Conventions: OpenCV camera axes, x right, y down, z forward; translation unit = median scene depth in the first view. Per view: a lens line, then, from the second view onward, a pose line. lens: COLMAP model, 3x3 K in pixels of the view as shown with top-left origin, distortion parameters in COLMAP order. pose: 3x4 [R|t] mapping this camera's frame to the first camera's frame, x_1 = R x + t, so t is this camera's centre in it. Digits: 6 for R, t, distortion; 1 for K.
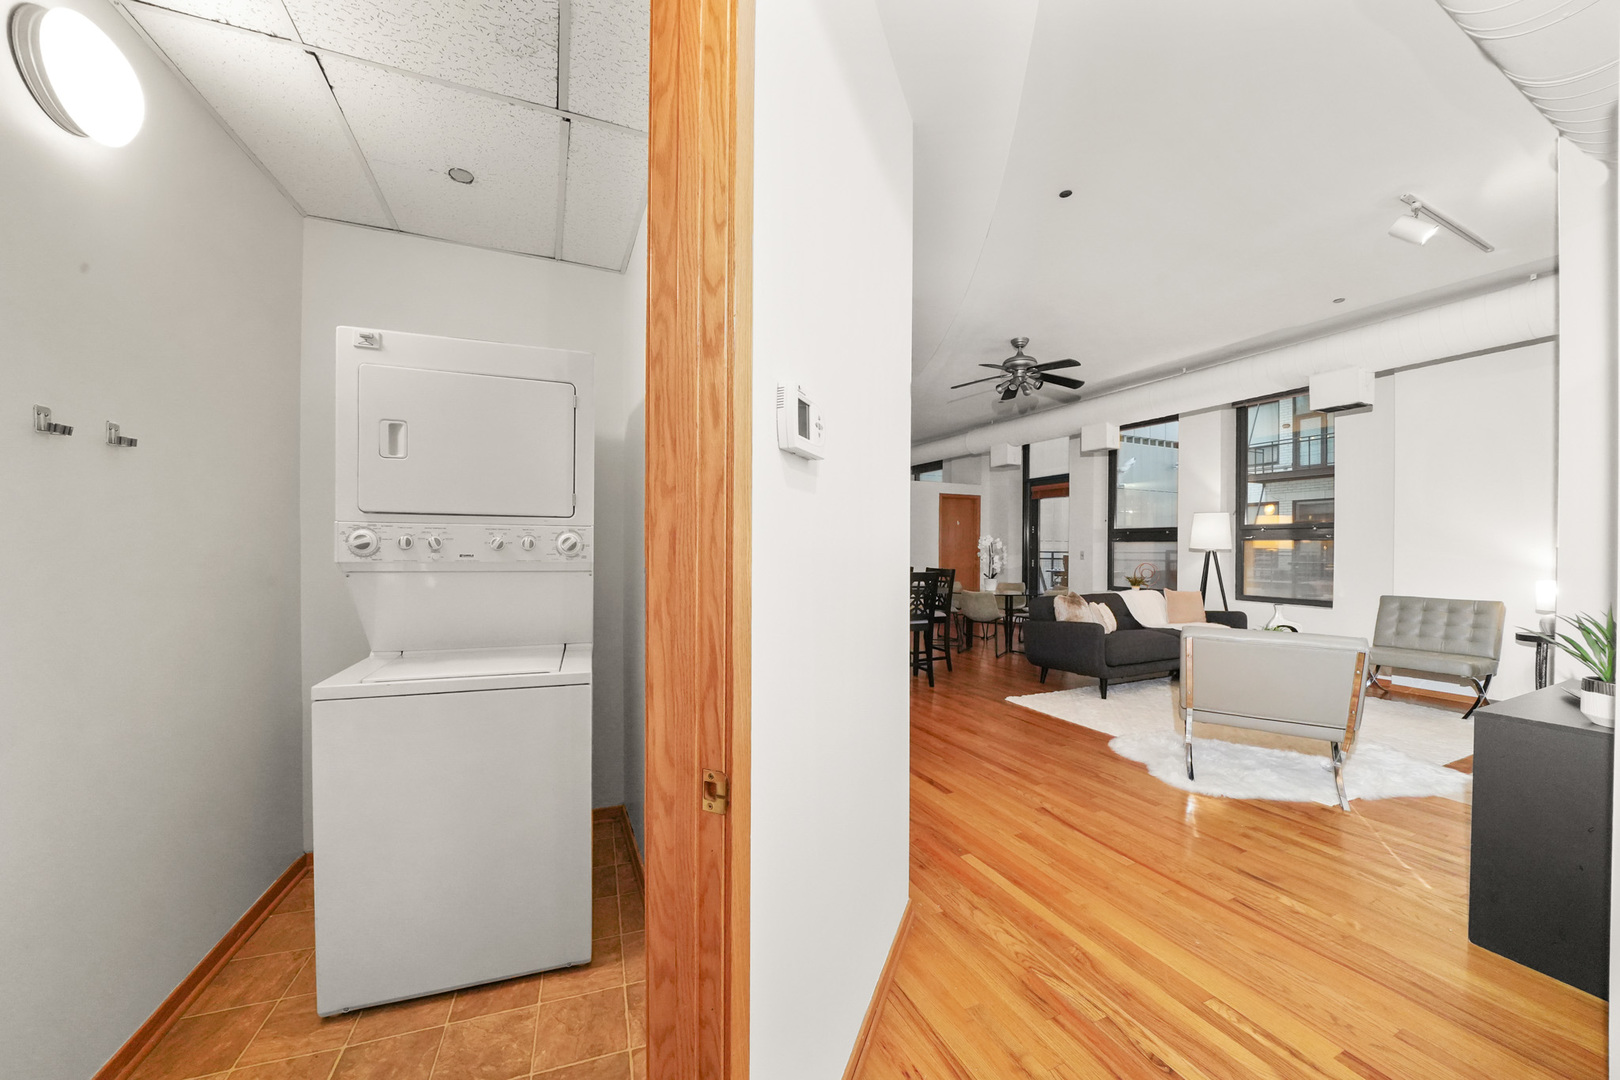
lens RADIAL K [[579.3, 0, 804.0], [0, 579.3, 550.7], [0, 0, 1]] dist [-0.023866, 0.003805]
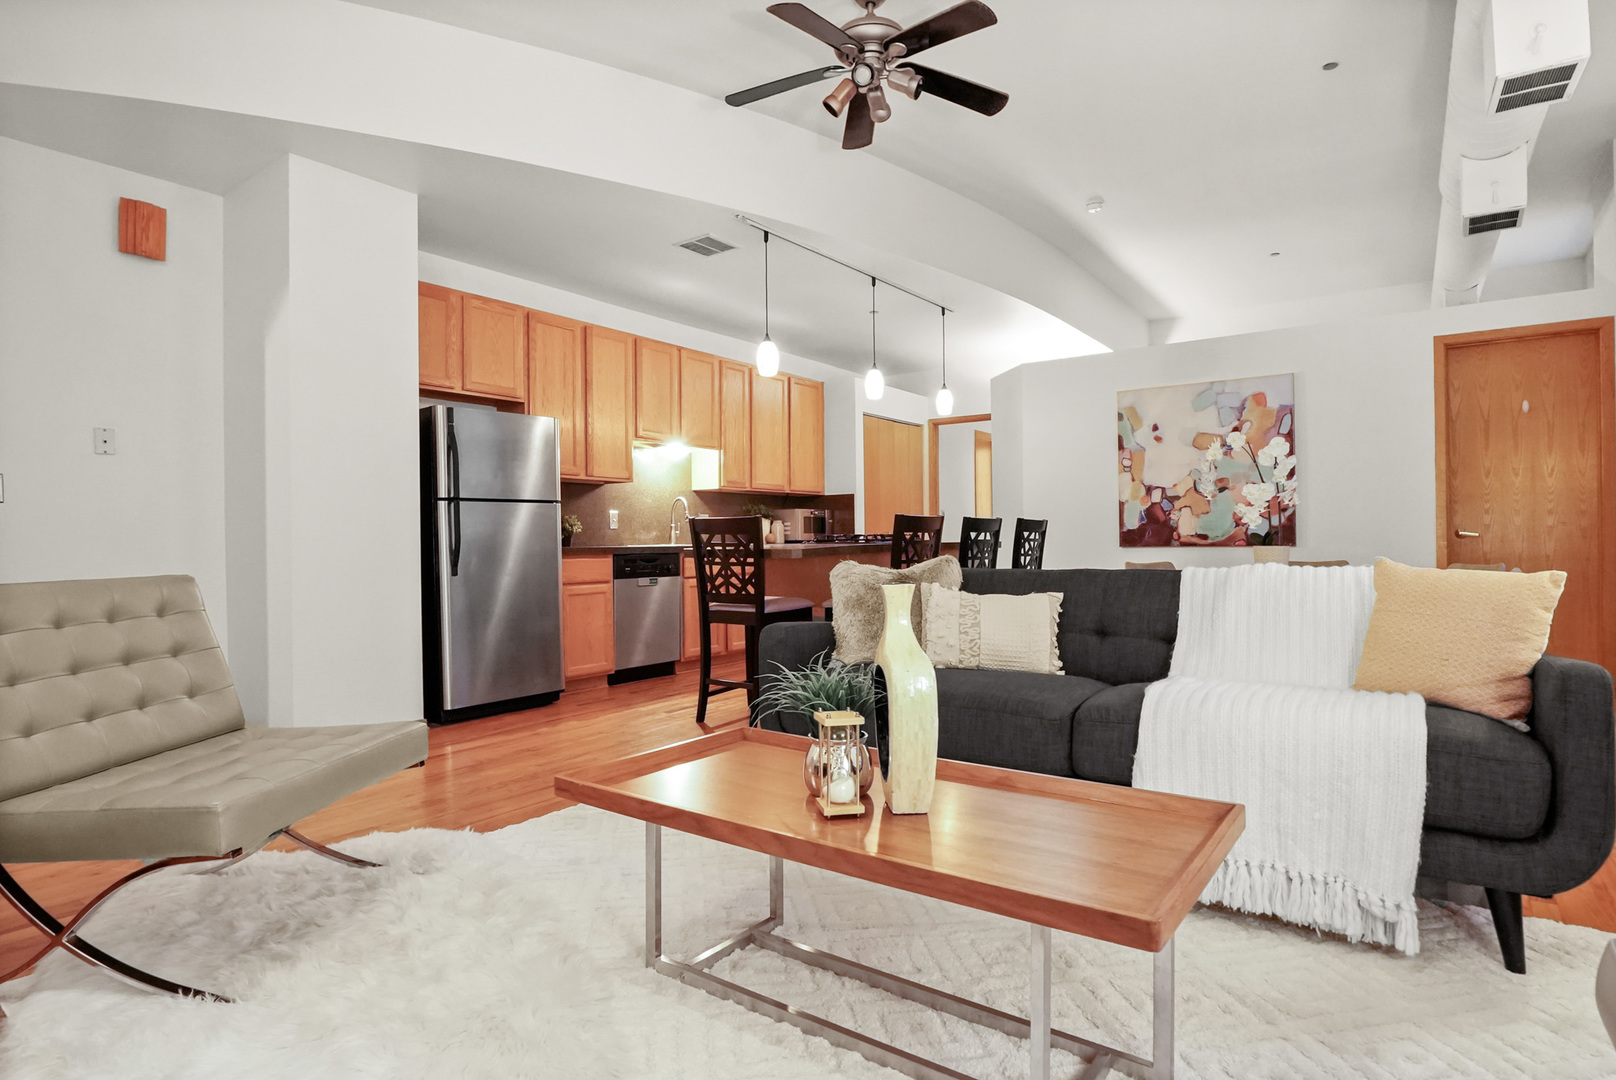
lens RADIAL K [[862.5, 0, 801.3], [0, 862.5, 544.0], [0, 0, 1]] dist [-0.022755, -0.000982]
pose [[0.491644, -0.008691, -0.870753, 0.754730], [0.010784, 0.999934, -0.003891, 0.052016], [0.870729, -0.007477, 0.491706, 0.516601]]
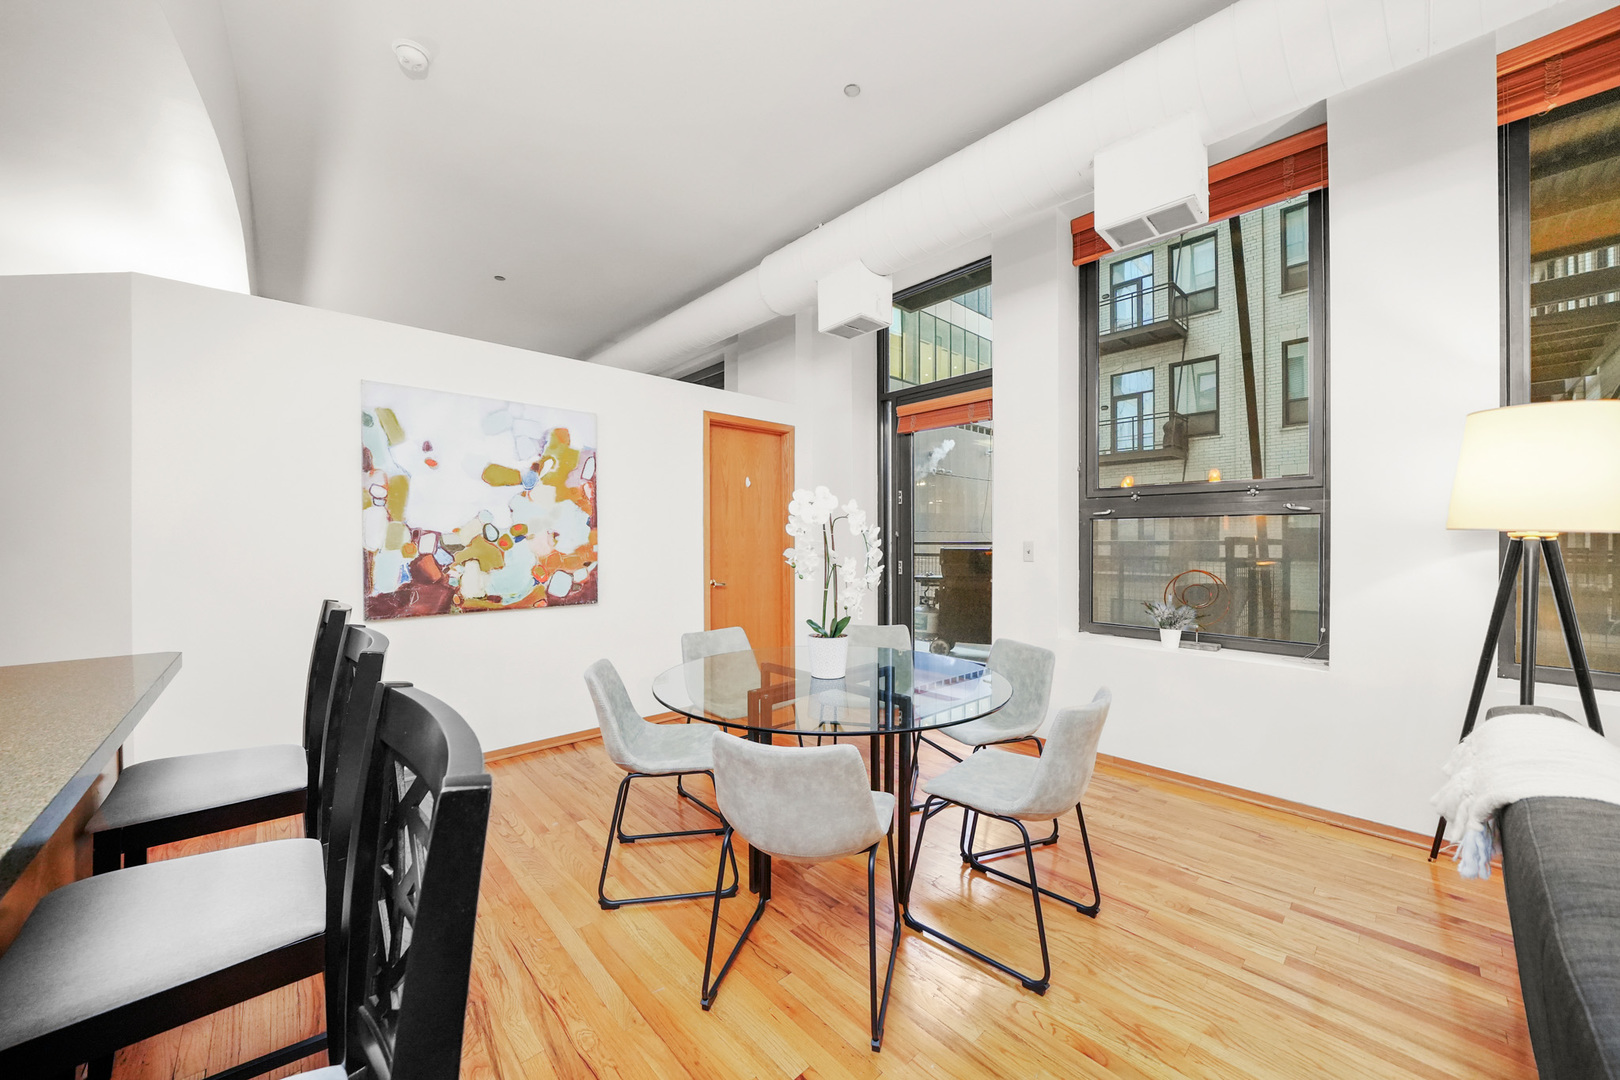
lens RADIAL K [[582.3, 0, 808.0], [0, 582.3, 543.8], [0, 0, 1]] dist [-0.024806, 0.004349]
pose [[0.950085, -0.010699, 0.311808, 0.249718], [0.009787, 0.999942, 0.004491, -0.001193], [-0.311838, -0.001215, 0.950135, 0.816767]]
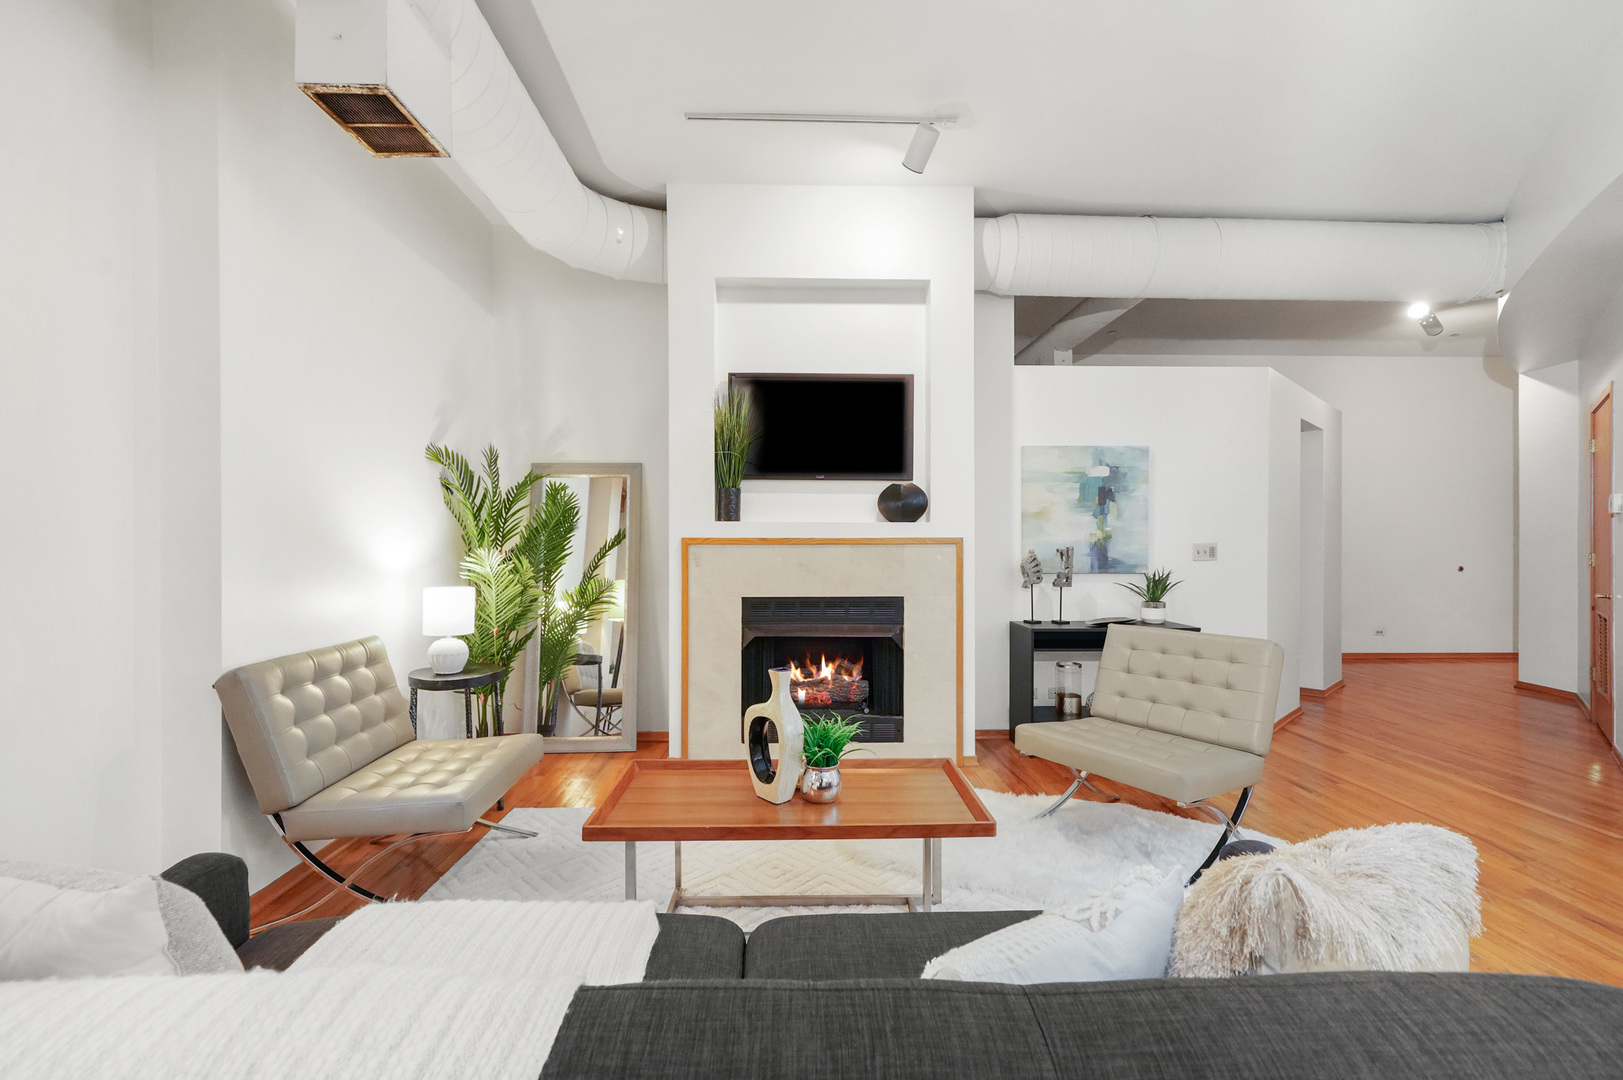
lens RADIAL K [[683.9, 0, 806.5], [0, 683.9, 539.1], [0, 0, 1]] dist [0.002638, 0.000431]
pose [[-0.922455, -0.002776, 0.386094, 0.410167], [-0.002854, 0.999996, 0.000372, -0.000148], [-0.386094, -0.000759, -0.922459, 0.964095]]
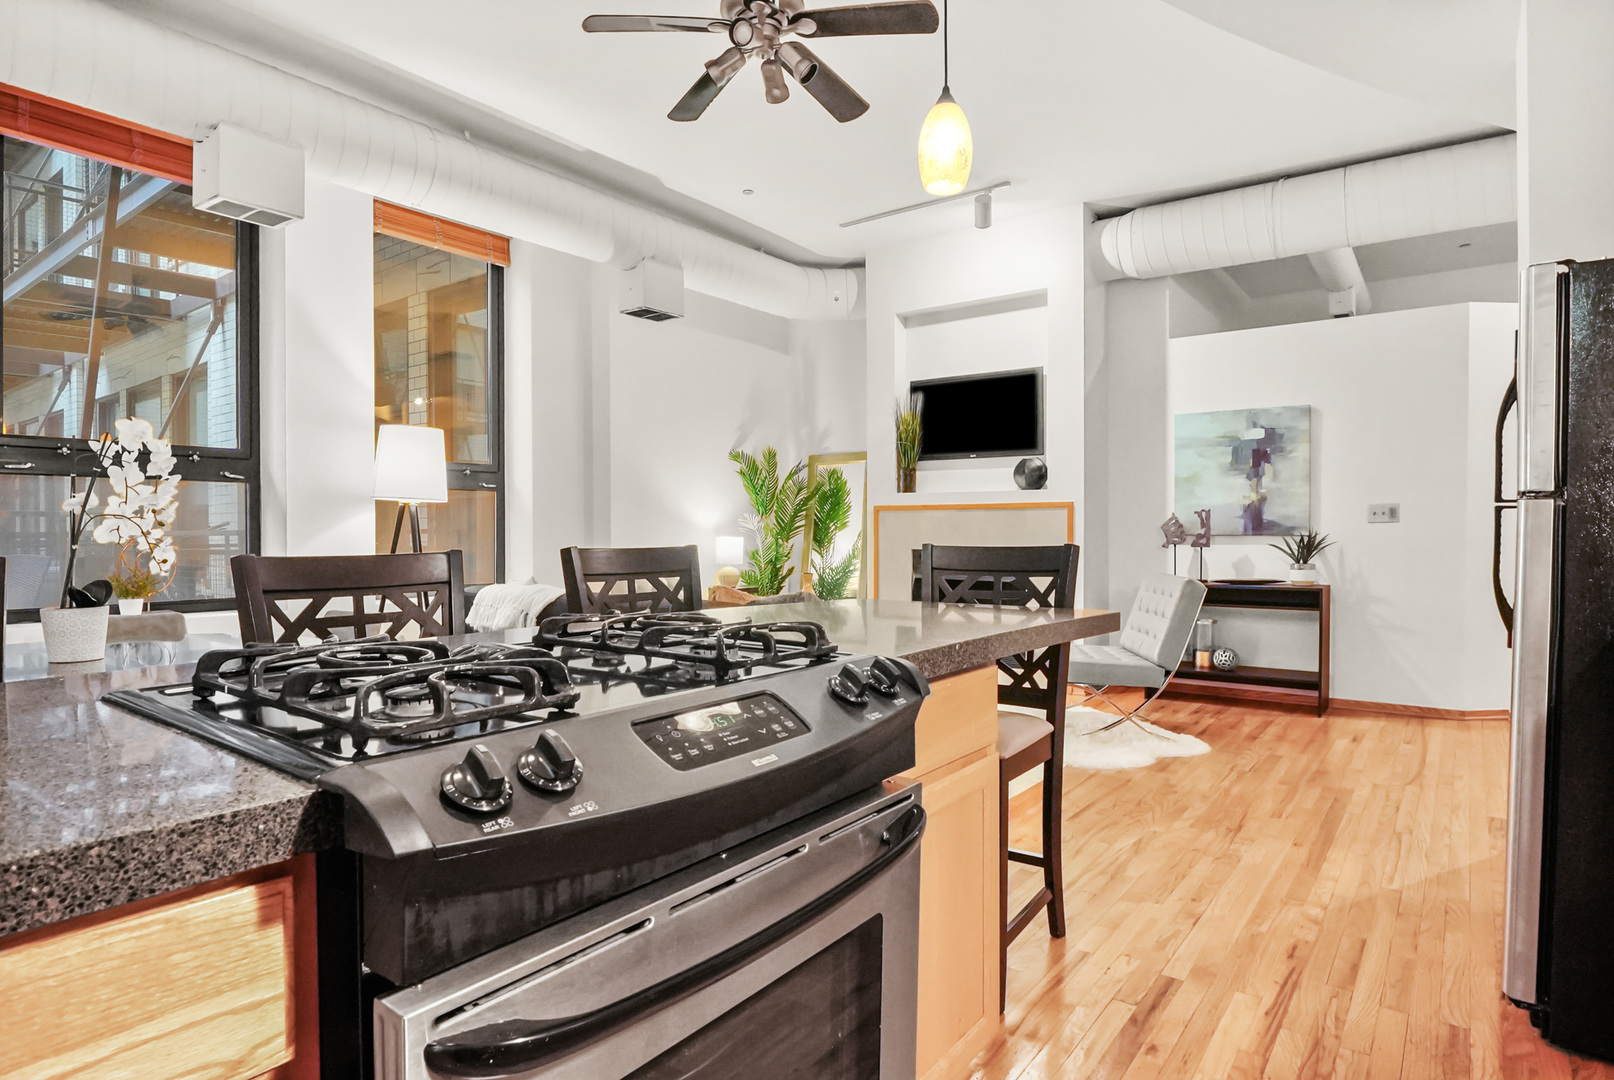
lens RADIAL K [[886.3, 0, 807.0], [0, 886.3, 540.0], [0, 0, 1]] dist [-0.018119, -0.000987]
pose [[-0.478738, -0.015851, 0.877815, -0.134542], [0.002918, 0.999803, 0.019646, 0.018608], [-0.877953, 0.011967, -0.478597, 1.037220]]
